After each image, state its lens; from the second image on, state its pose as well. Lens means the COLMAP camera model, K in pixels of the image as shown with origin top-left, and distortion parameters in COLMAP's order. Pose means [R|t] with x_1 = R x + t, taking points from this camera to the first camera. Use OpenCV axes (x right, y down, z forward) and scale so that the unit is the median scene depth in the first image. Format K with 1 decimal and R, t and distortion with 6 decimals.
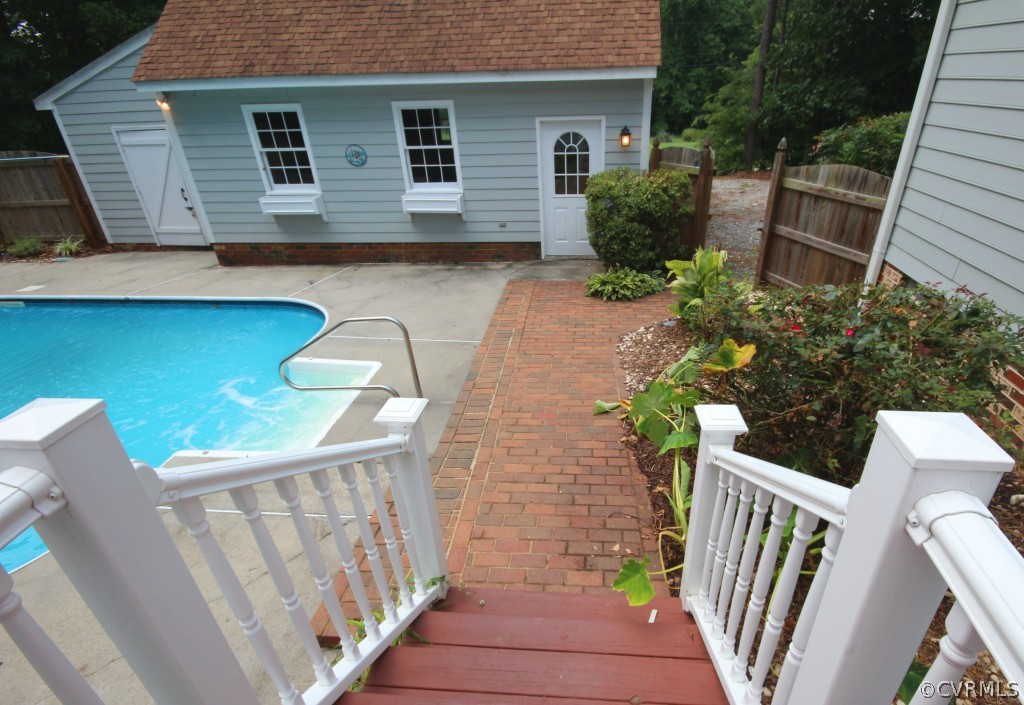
lens RADIAL K [[530.4, 0, 577.7], [0, 530.4, 391.2], [0, 0, 1]] dist [-0.002603, -0.001144]
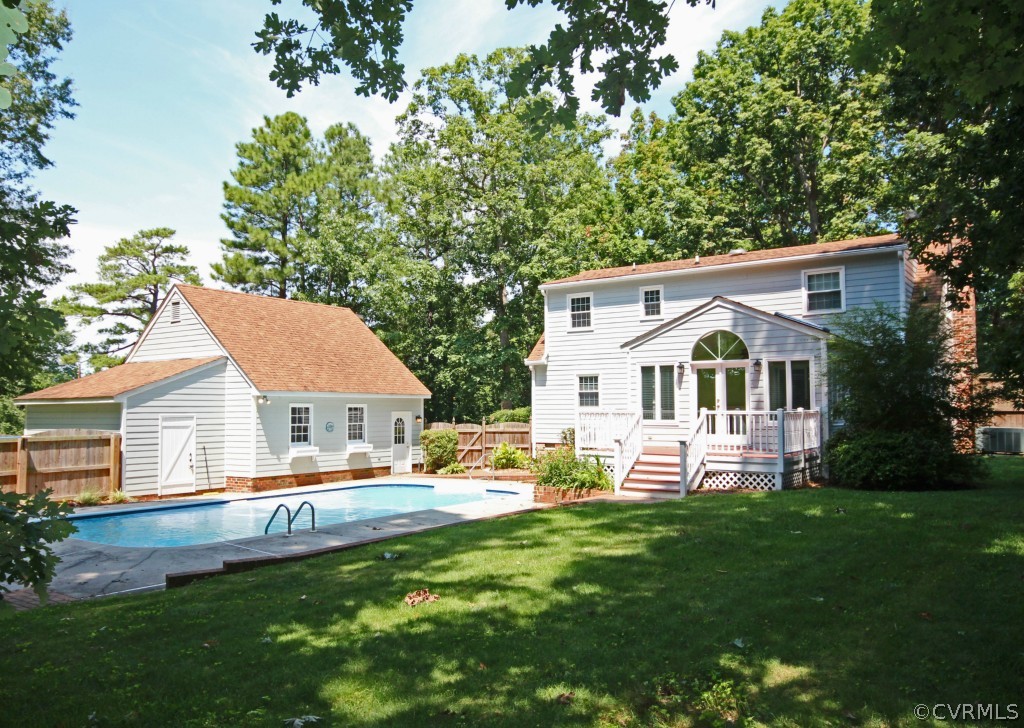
lens RADIAL K [[783.9, 0, 509.5], [0, 783.9, 365.1], [0, 0, 1]] dist [-0.003951, -0.000686]
pose [[0.498294, 0.067921, 0.864343, -2.649989], [0.433362, 0.843946, -0.316152, 0.579693], [-0.750933, 0.532110, 0.391099, -0.779440]]
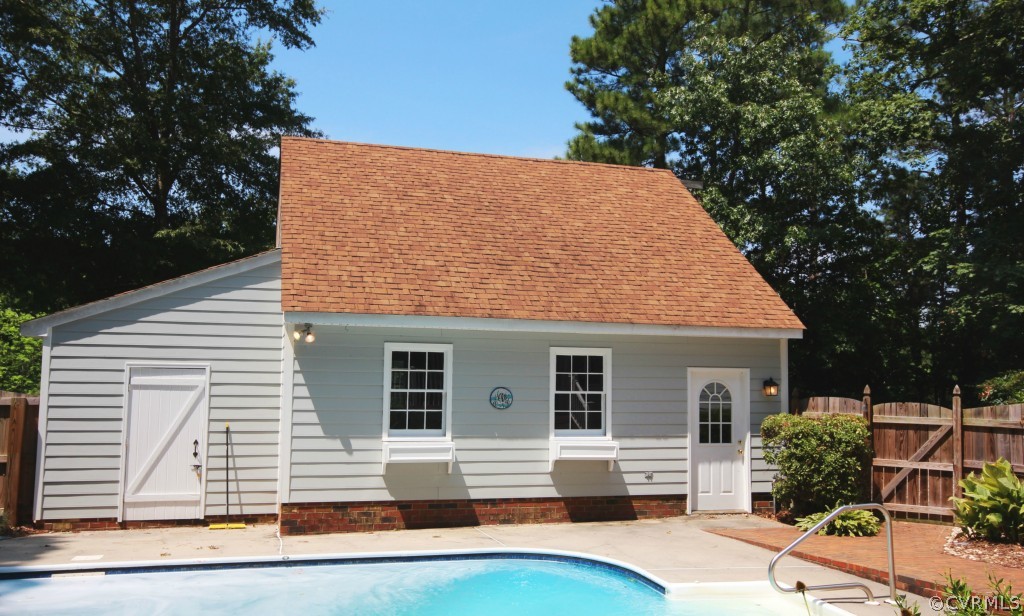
lens RADIAL K [[789.9, 0, 508.1], [0, 789.9, 319.0], [0, 0, 1]] dist [0.019569, 0.011089]
pose [[0.949745, 0.057000, 0.307790, -0.824574], [0.127763, 0.827060, -0.547402, 0.167817], [-0.285763, 0.559216, 0.778214, -0.101909]]
